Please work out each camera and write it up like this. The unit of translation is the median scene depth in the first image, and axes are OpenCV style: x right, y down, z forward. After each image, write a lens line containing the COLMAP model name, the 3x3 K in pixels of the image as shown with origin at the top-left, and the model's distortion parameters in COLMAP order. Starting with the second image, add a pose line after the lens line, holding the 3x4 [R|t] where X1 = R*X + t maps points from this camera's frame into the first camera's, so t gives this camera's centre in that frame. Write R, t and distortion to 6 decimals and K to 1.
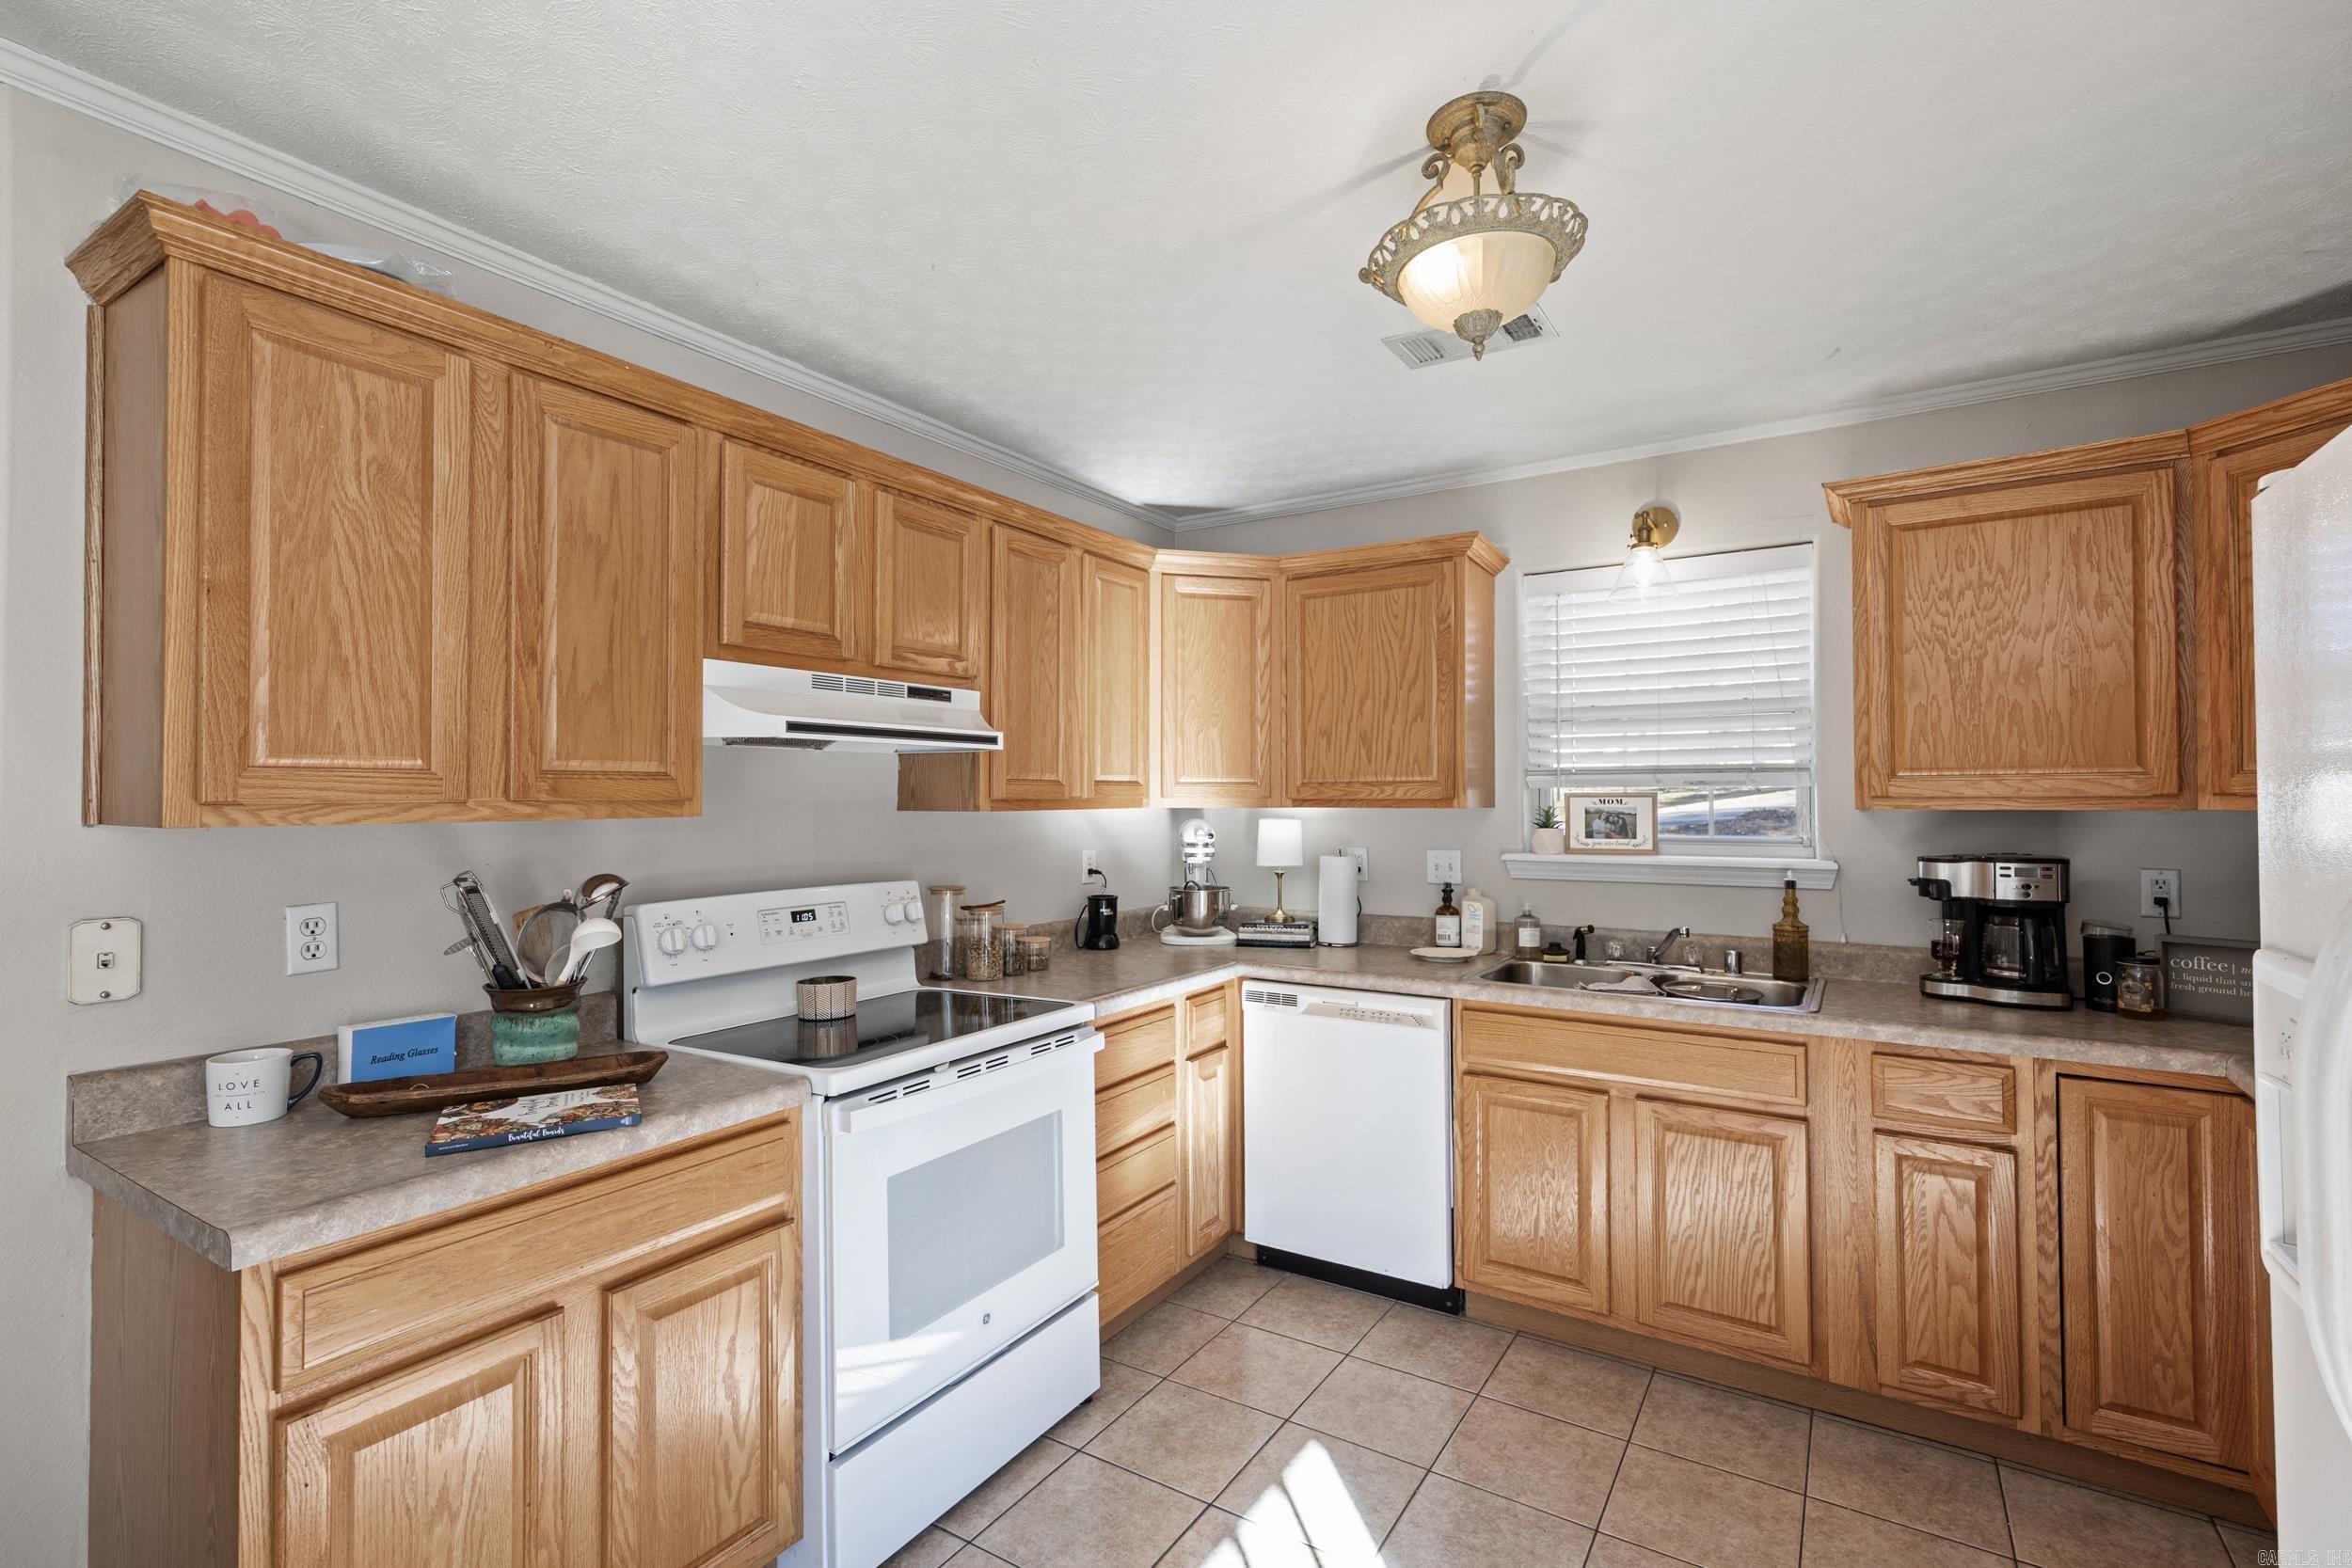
lens RADIAL K [[1047.7, 0, 1173.8], [0, 1047.7, 778.9], [0, 0, 1]] dist [-0.008539, 0.000681]
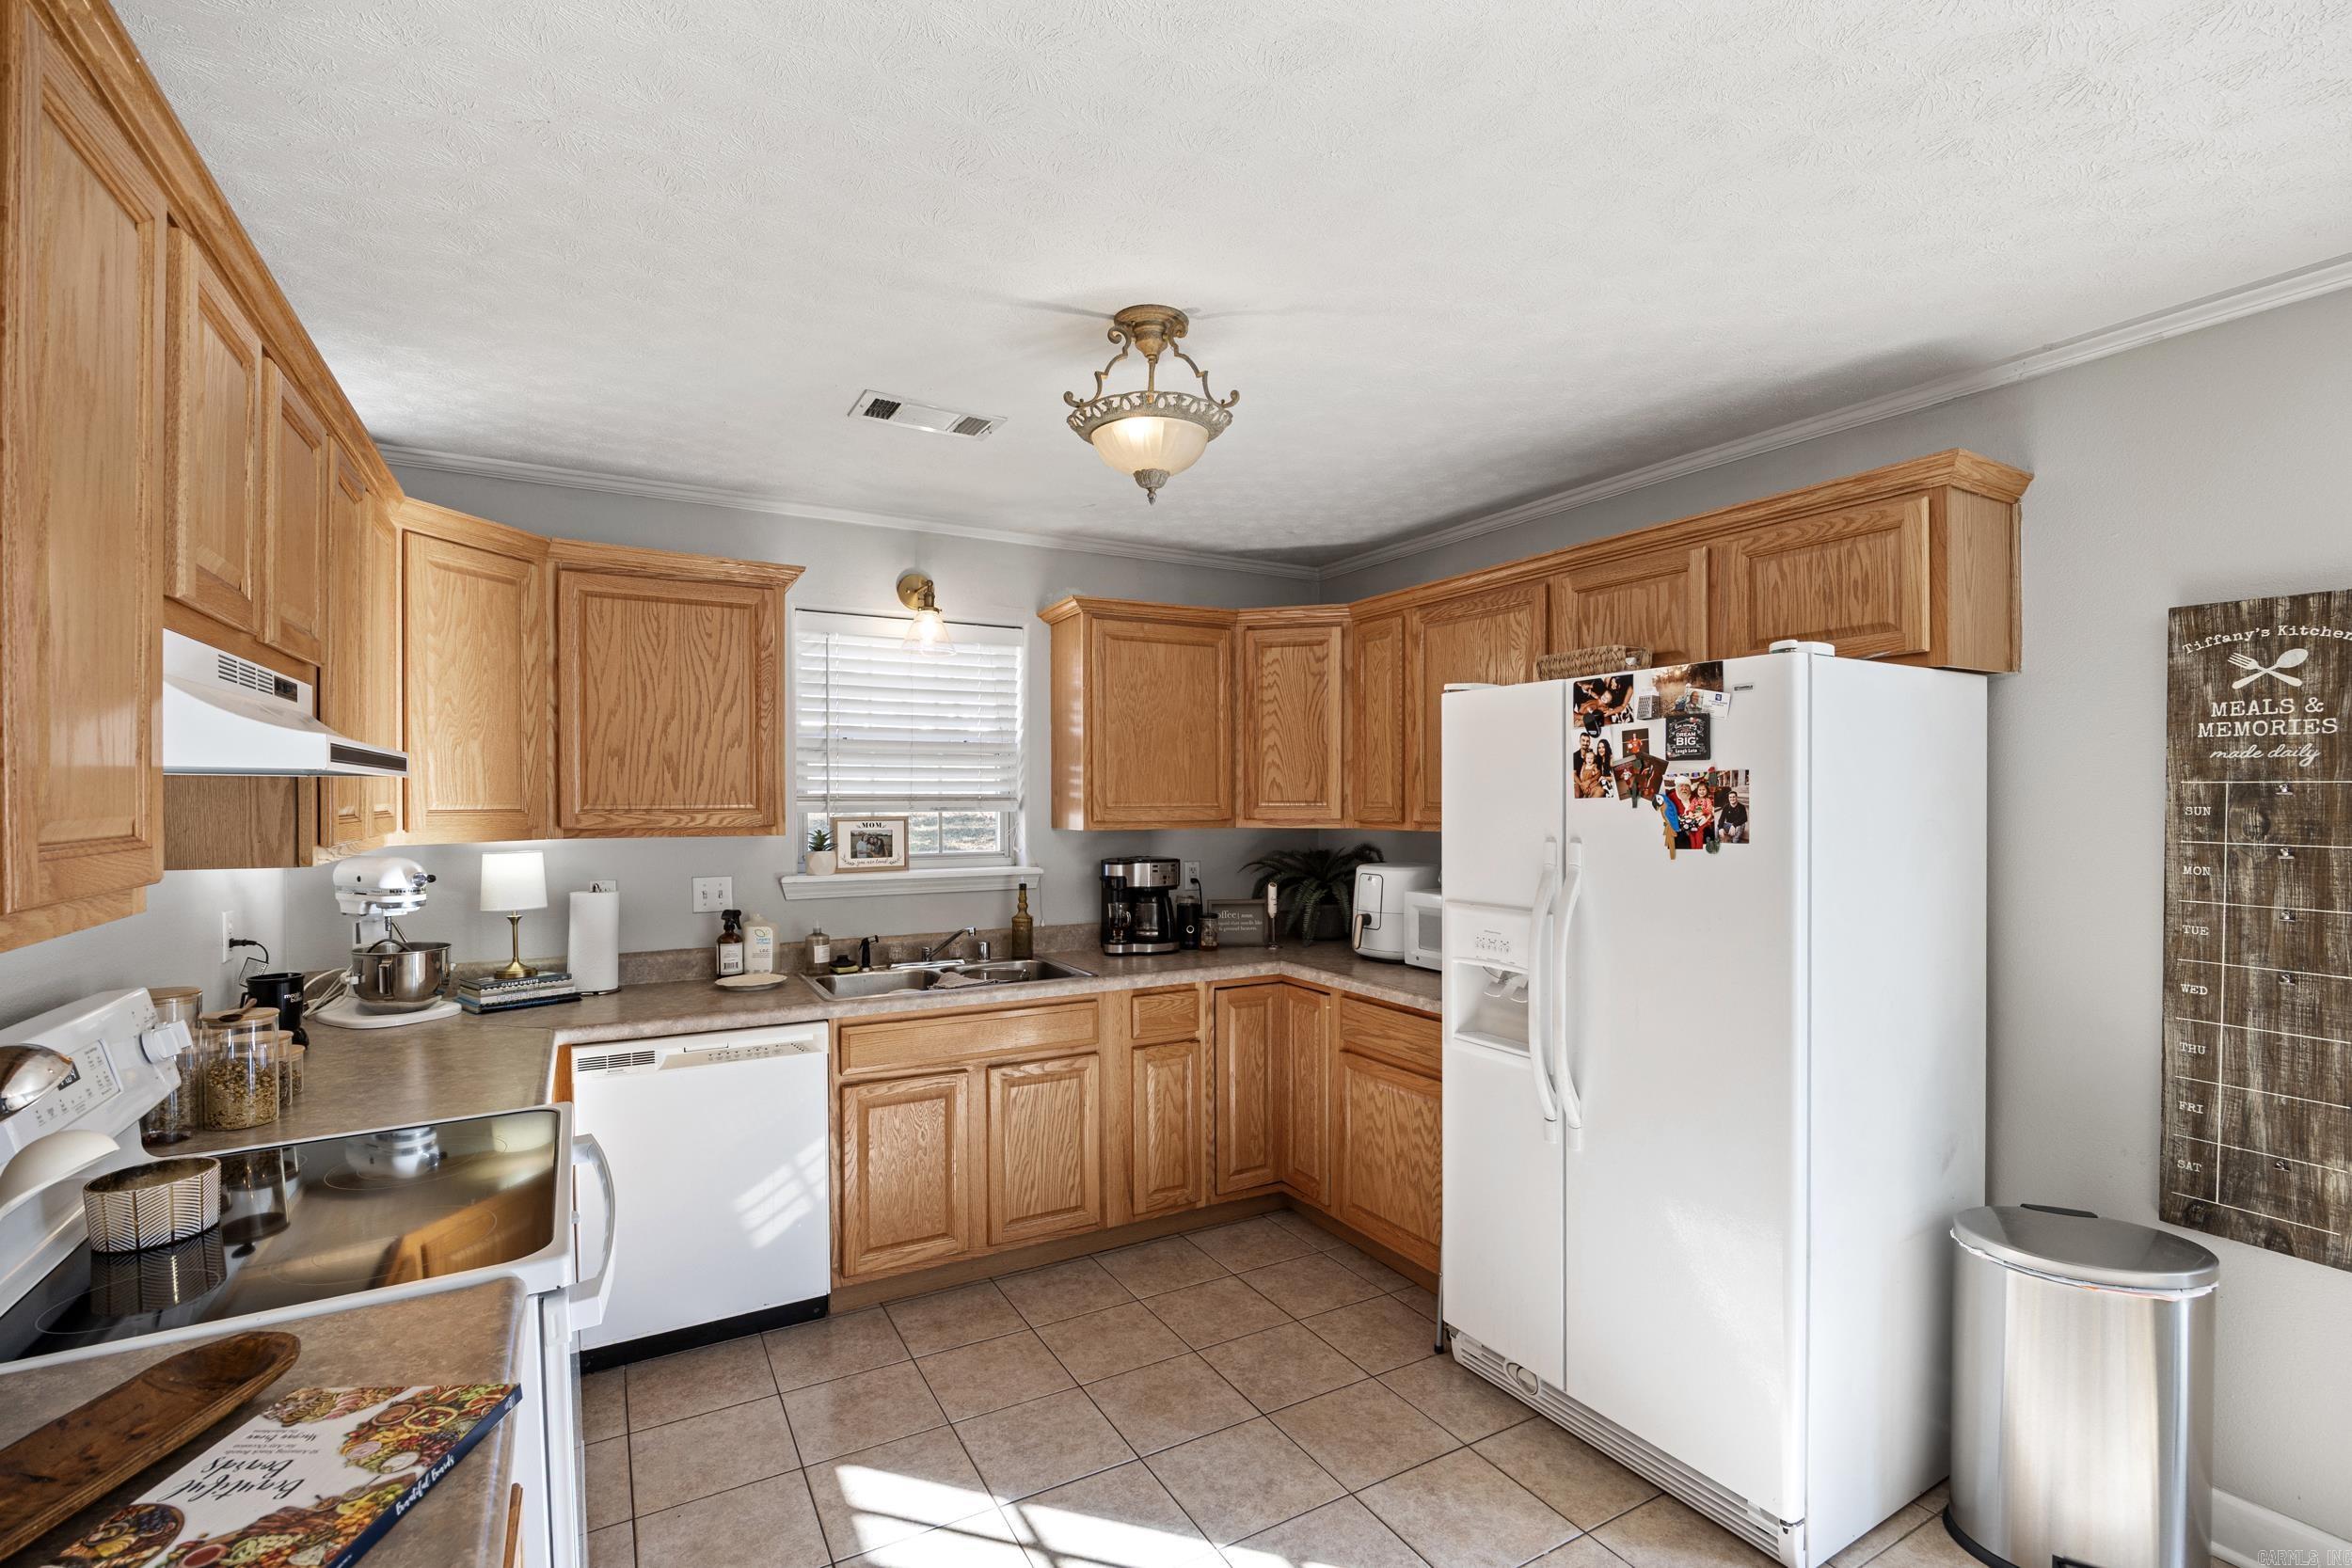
lens RADIAL K [[1047.7, 0, 1180.6], [0, 1047.7, 809.6], [0, 0, 1]] dist [-0.008539, 0.000681]
pose [[0.467332, -0.008751, 0.884038, -0.559474], [-0.015936, 0.999705, 0.018321, -0.027929], [-0.883938, -0.022650, 0.467055, 0.229260]]
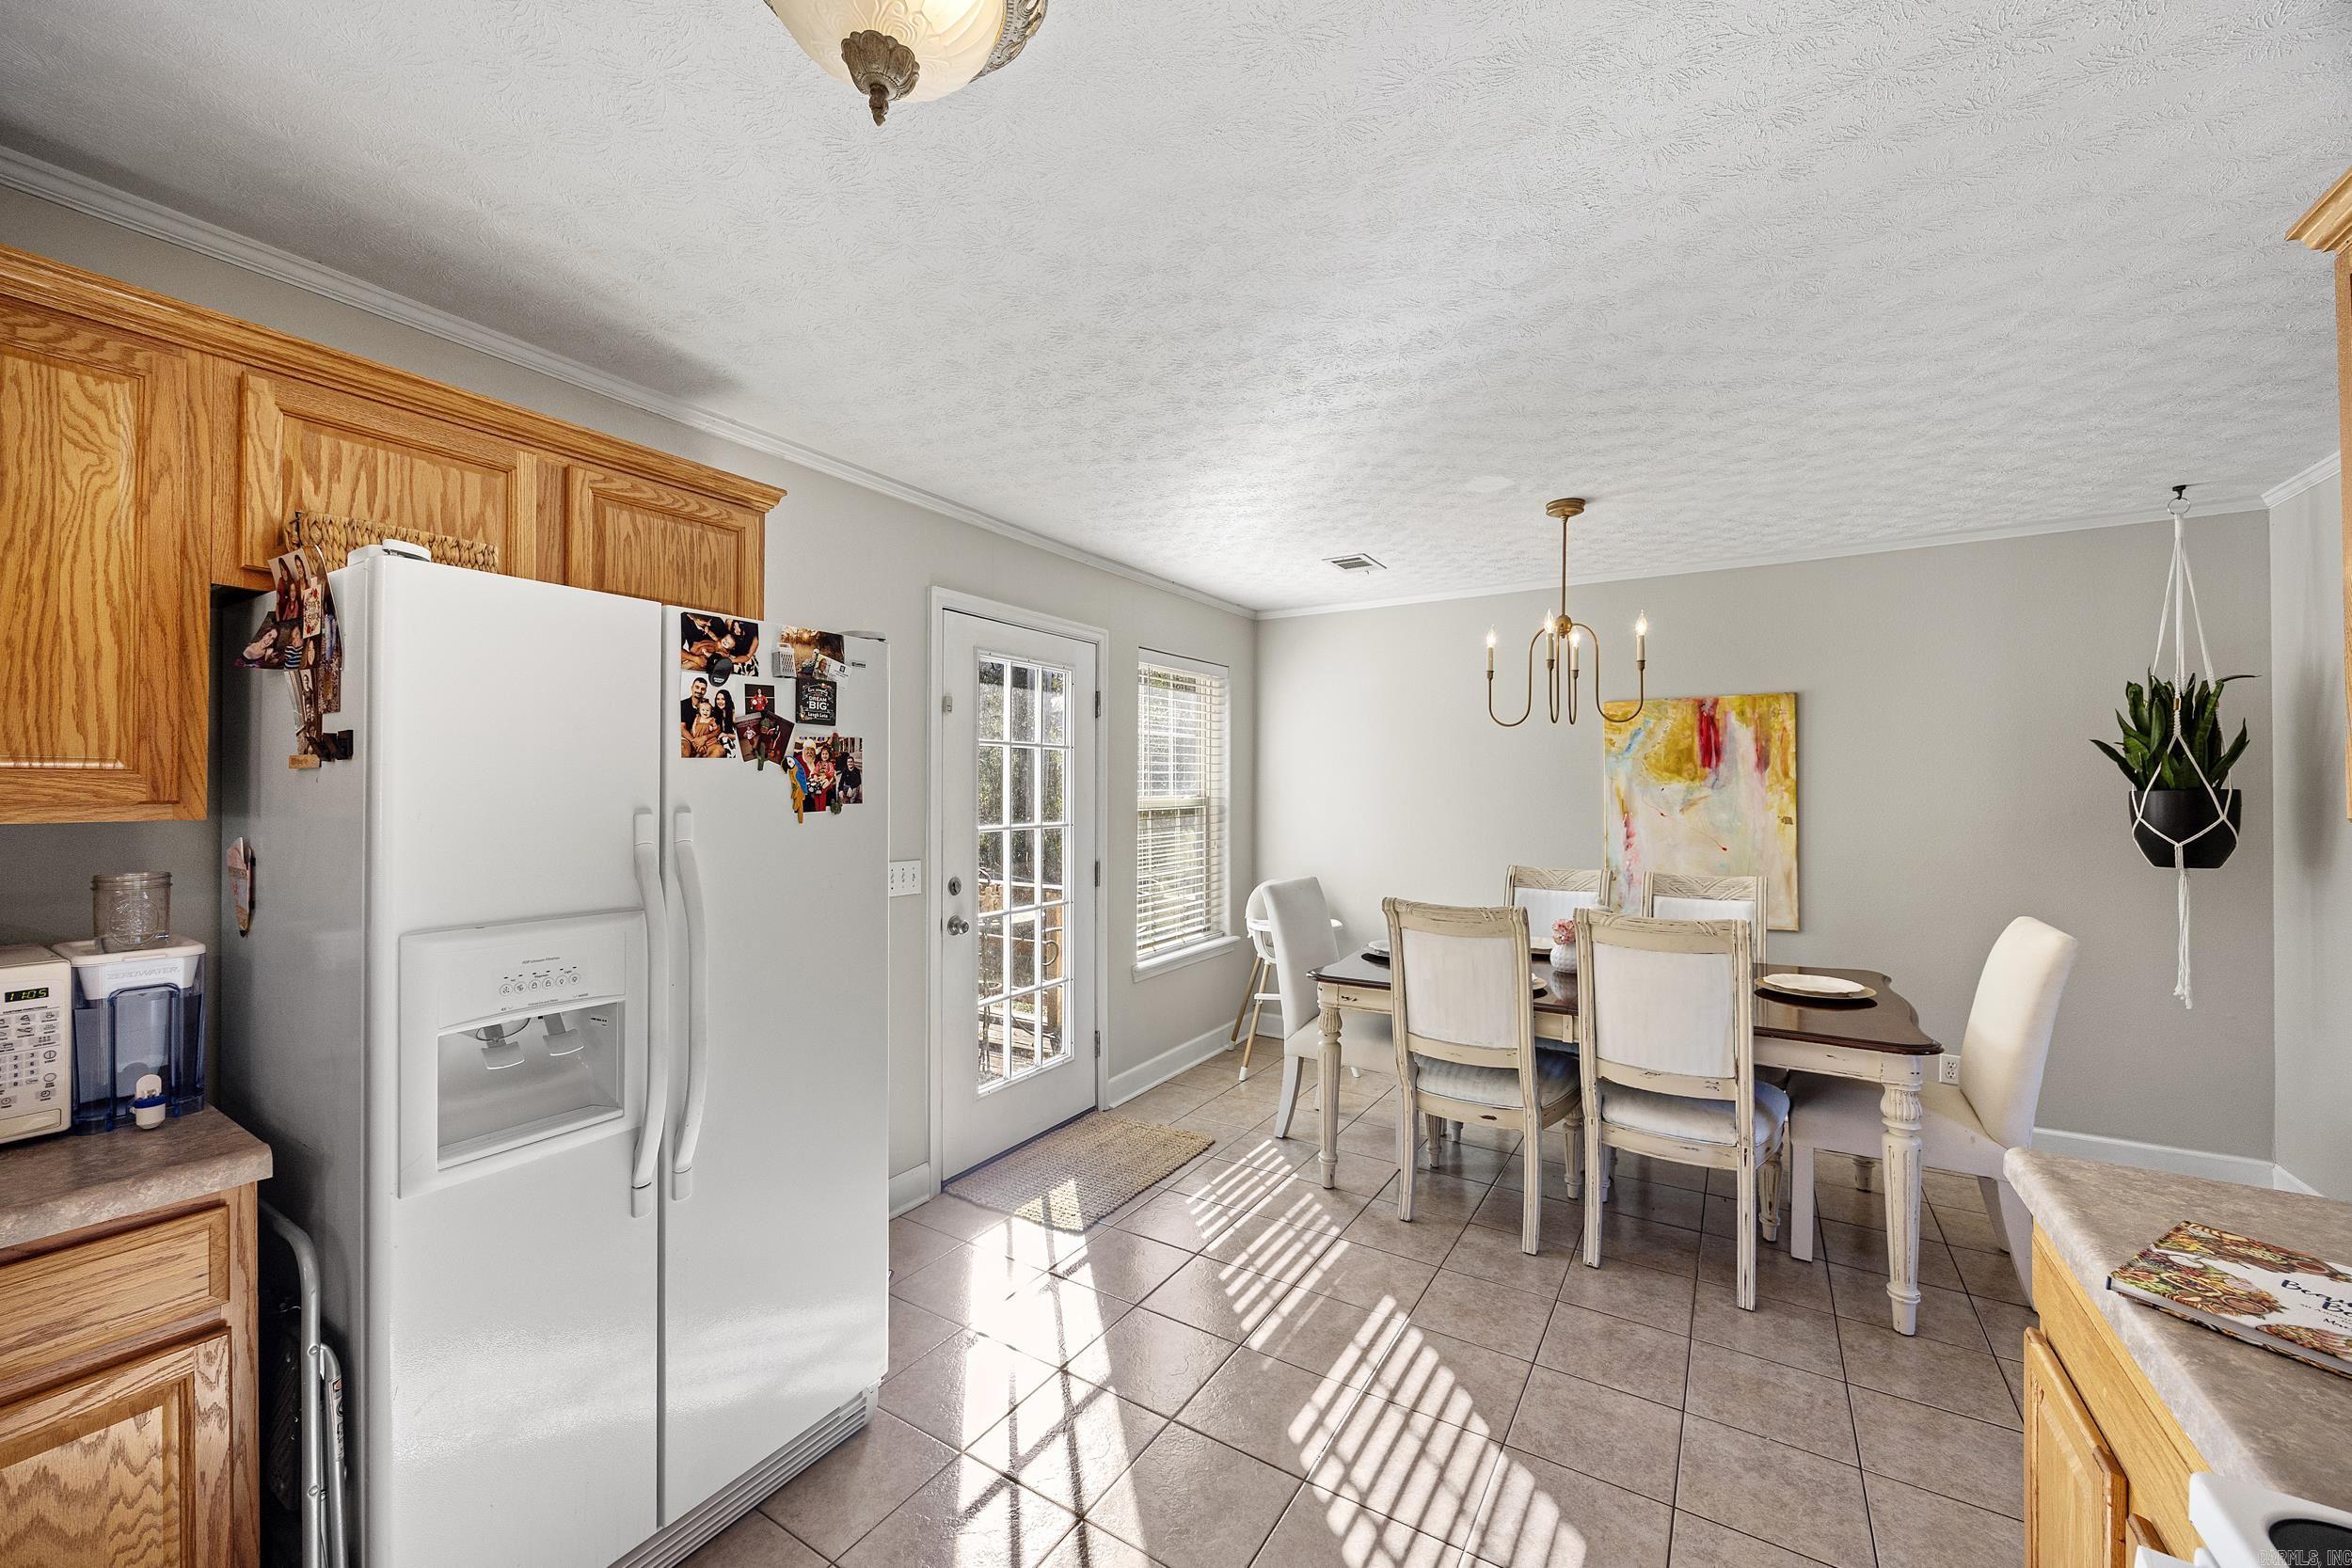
lens RADIAL K [[906.9, 0, 1209.5], [0, 906.9, 785.9], [0, 0, 1]] dist [0.003814, -0.000414]
pose [[-0.999396, -0.003590, -0.034552, 0.066247], [-0.002908, 0.999800, -0.019787, 0.005346], [0.034617, -0.019674, -0.999207, 1.008408]]
